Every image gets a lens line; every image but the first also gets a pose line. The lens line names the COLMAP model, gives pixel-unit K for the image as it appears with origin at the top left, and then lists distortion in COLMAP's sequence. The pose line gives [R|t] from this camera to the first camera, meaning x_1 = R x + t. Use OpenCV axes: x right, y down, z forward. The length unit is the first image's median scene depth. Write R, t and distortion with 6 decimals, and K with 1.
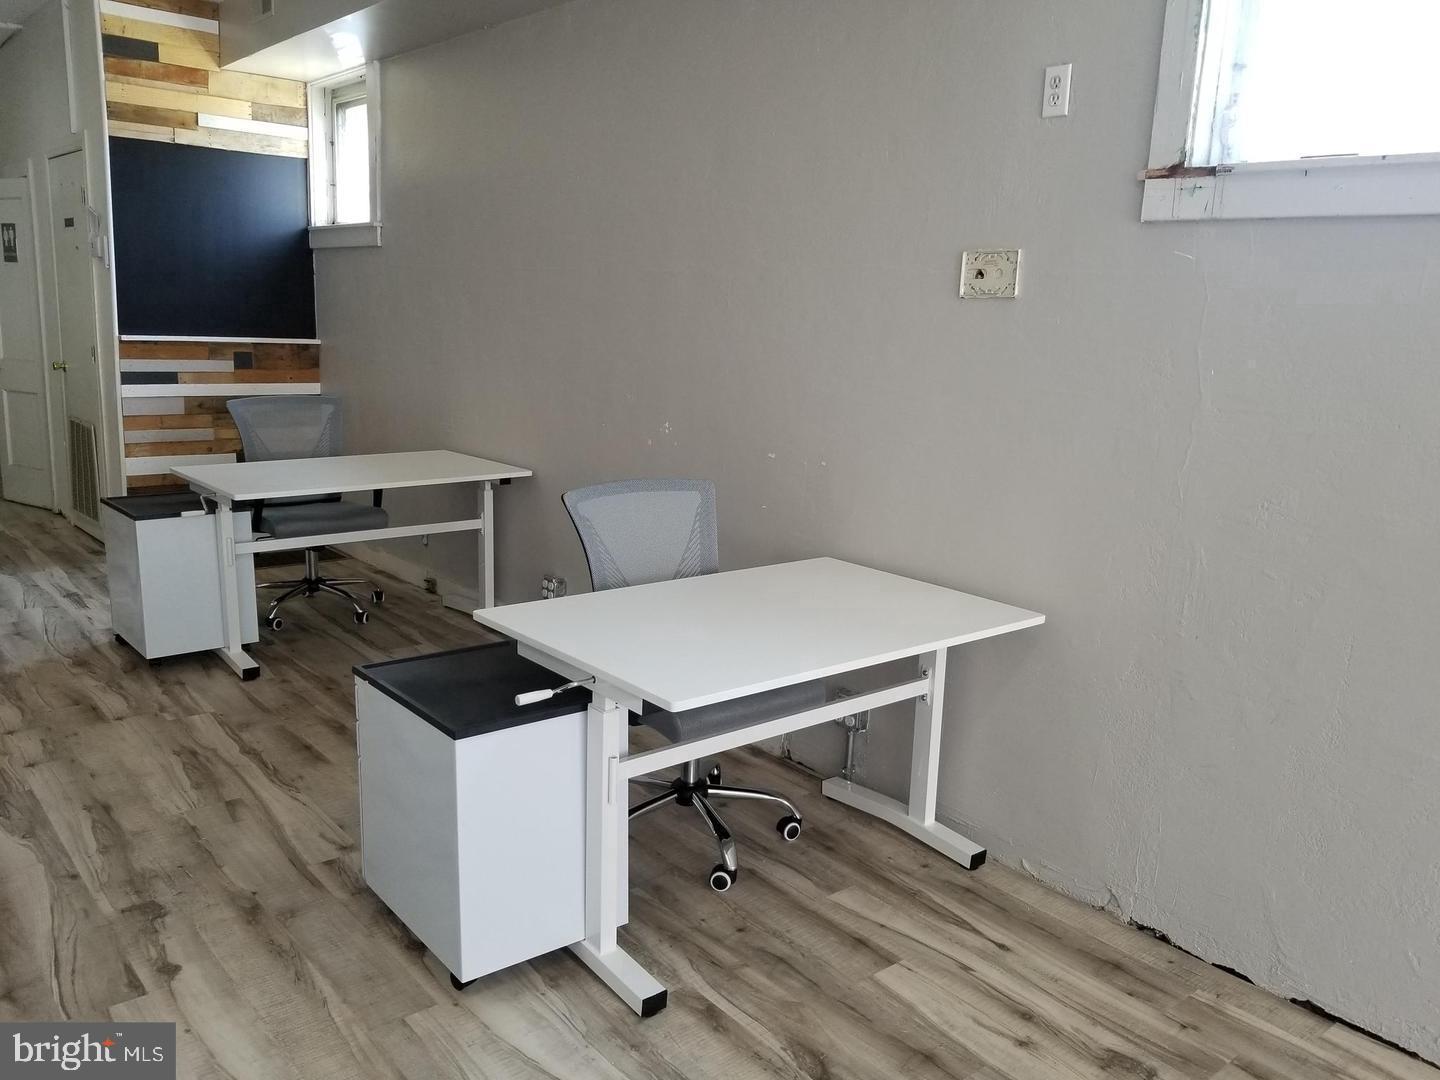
lens RADIAL K [[1118.5, 0, 726.6], [0, 1118.5, 520.5], [0, 0, 1]] dist [0.050939, -0.071624]
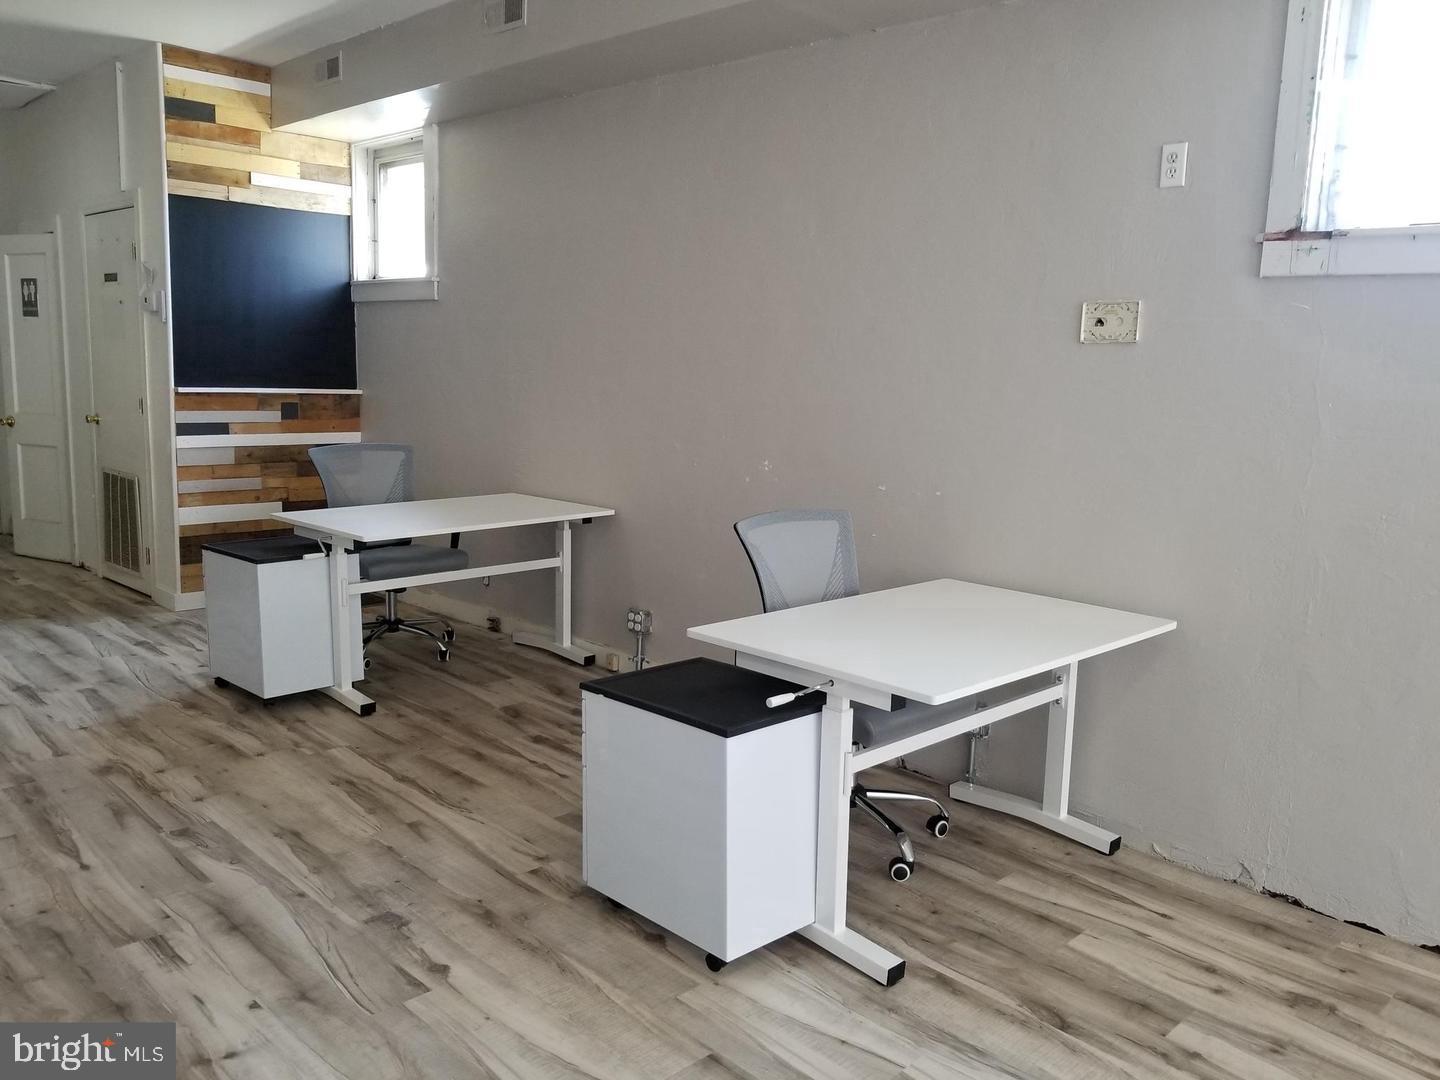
lens RADIAL K [[1118.5, 0, 726.6], [0, 1118.5, 520.5], [0, 0, 1]] dist [0.050939, -0.071624]
pose [[0.996418, -0.020535, 0.082031, -0.224167], [0.023966, 0.998869, -0.041061, 0.016281], [-0.081095, 0.042880, 0.995784, -0.082965]]
